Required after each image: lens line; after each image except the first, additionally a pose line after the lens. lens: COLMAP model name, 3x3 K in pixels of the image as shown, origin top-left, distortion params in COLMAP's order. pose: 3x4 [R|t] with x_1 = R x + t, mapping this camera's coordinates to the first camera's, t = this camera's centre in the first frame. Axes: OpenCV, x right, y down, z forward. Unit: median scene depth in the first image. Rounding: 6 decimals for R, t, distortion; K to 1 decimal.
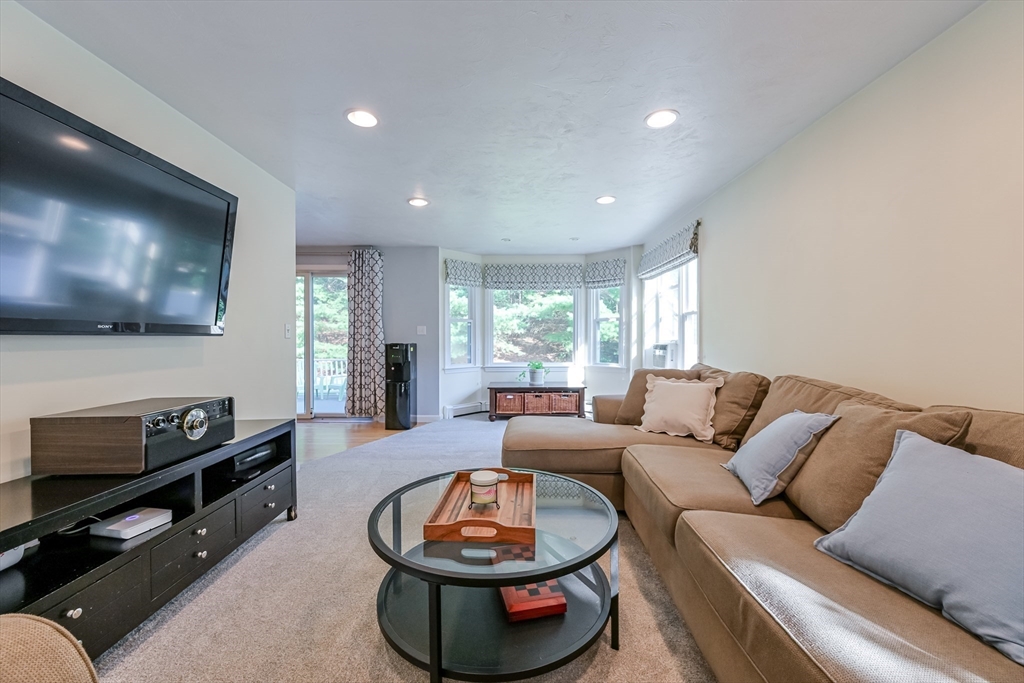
lens RADIAL K [[403.7, 0, 556.8], [0, 403.7, 339.5], [0, 0, 1]] dist [0.000173, -0.000927]
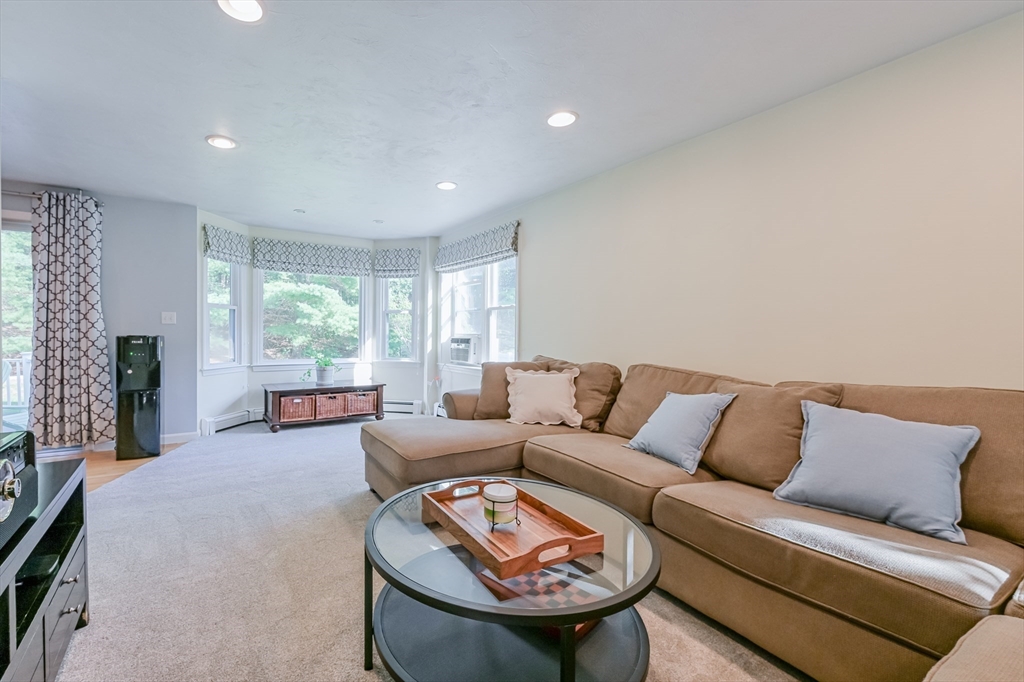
lens RADIAL K [[403.7, 0, 513.3], [0, 403.7, 339.5], [0, 0, 1]] dist [0.000173, -0.000927]
pose [[0.875015, 0.001416, 0.484094, -0.218000], [-0.008389, 0.999890, 0.012238, 0.003121], [-0.484023, -0.014770, 0.874931, 0.093821]]
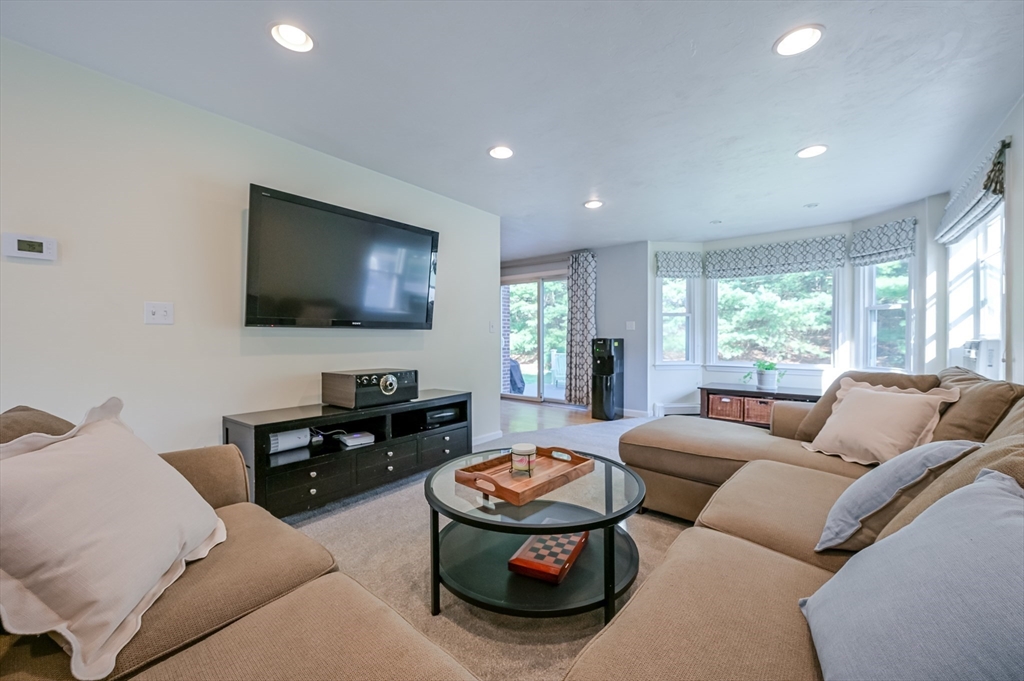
lens RADIAL K [[424.2, 0, 533.2], [0, 424.2, 339.5], [0, 0, 1]] dist [0.000056, -0.000289]
pose [[0.769310, 0.003062, -0.638869, 0.249928], [-0.000506, 0.999991, 0.004182, 0.011547], [0.638876, -0.002894, 0.769304, 0.038350]]
